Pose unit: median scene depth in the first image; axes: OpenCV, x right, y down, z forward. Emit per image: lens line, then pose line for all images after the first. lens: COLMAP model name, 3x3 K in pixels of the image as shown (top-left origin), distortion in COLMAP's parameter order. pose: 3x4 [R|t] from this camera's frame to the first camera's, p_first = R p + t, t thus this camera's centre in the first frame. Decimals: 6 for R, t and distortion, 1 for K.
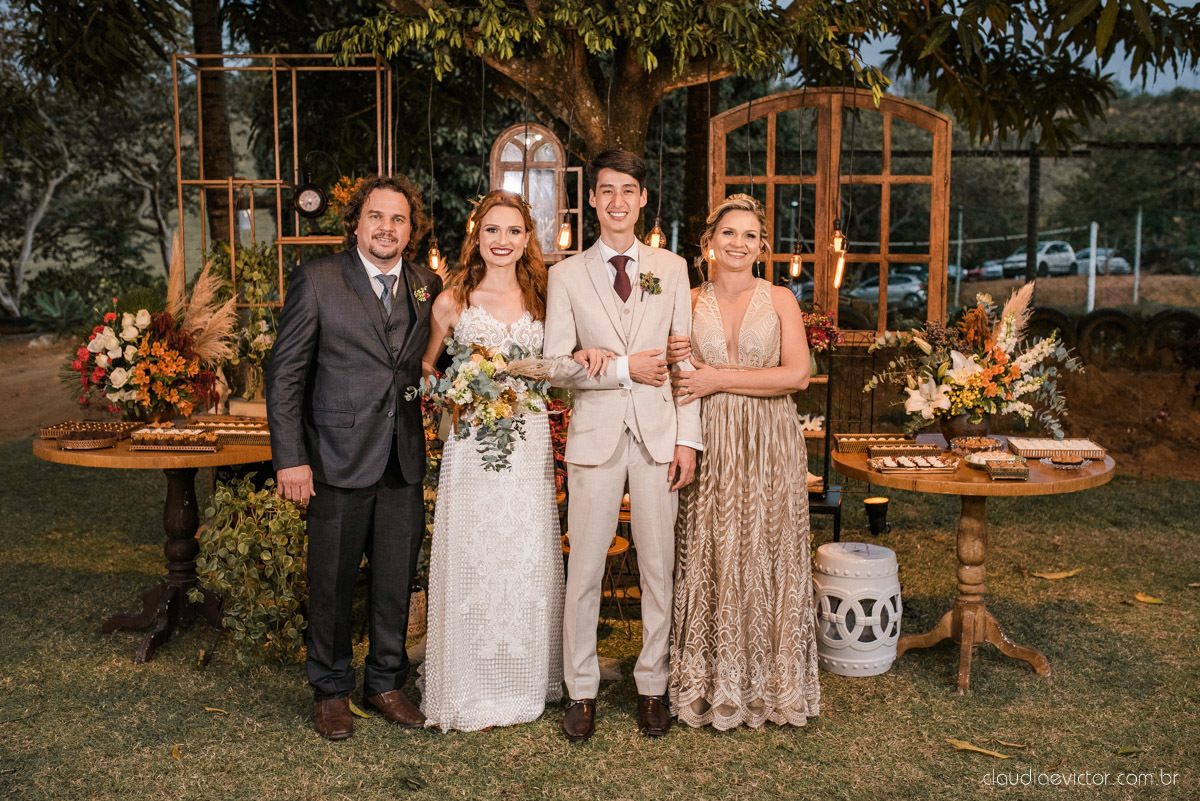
lens RADIAL K [[1282.0, 0, 587.3], [0, 1282.0, 399.9], [0, 0, 1]] dist [-0.072385, 0.128615]
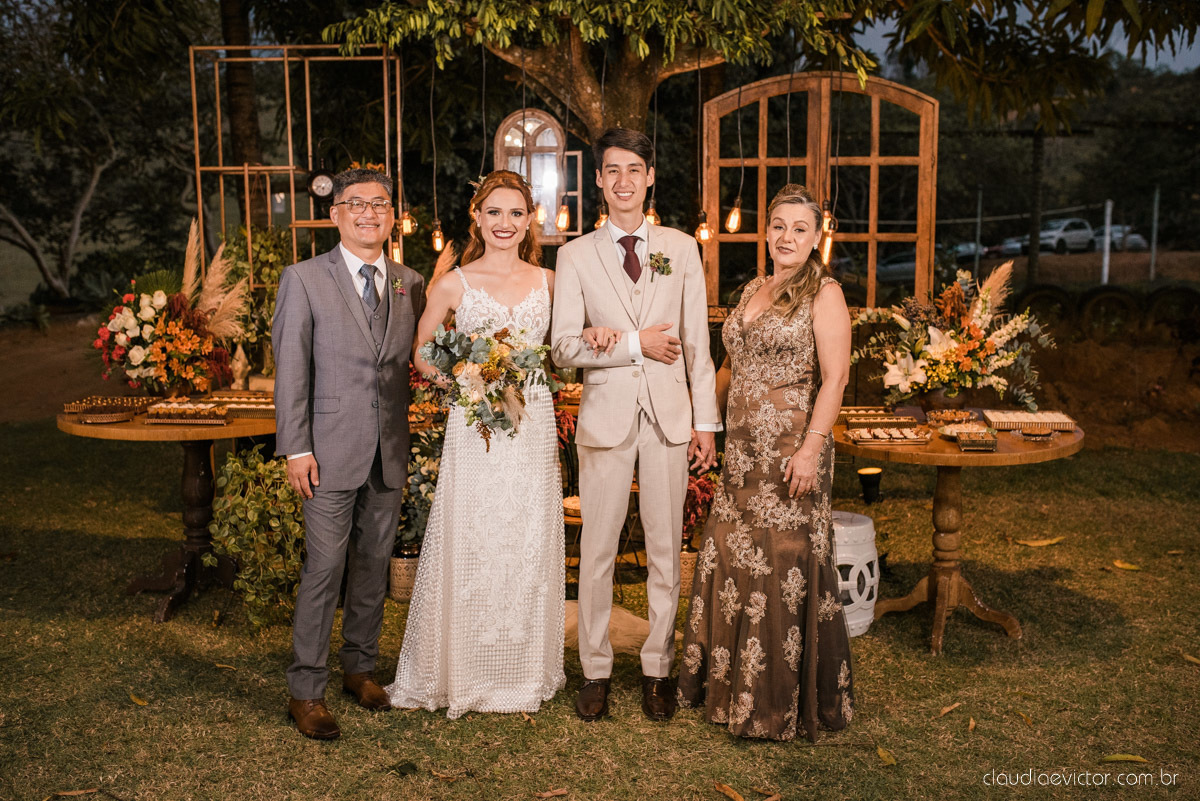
lens RADIAL K [[1233.1, 0, 578.8], [0, 1233.1, 416.5], [0, 0, 1]] dist [-0.072329, 0.130715]
pose [[0.999516, -0.001469, -0.031072, 0.028986], [0.002525, 0.999419, 0.033976, -0.000133], [0.031004, -0.034038, 0.998939, -0.008715]]
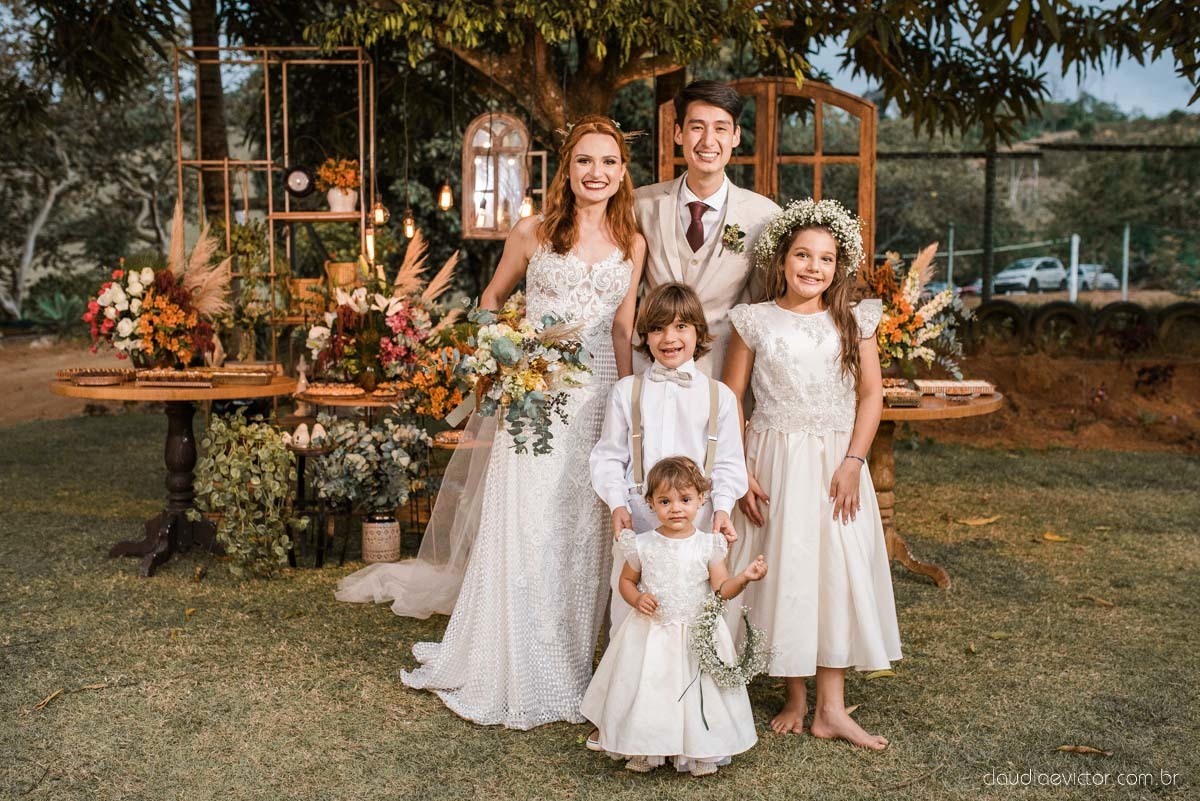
lens RADIAL K [[1274.9, 0, 600.0], [0, 1274.9, 400.5], [0, 0, 1]] dist [-0.076818, 0.146298]
pose [[0.999918, -0.001239, 0.012728, 0.034460], [0.001394, 0.999925, -0.012134, 0.056710], [-0.012712, 0.012151, 0.999845, -0.113799]]
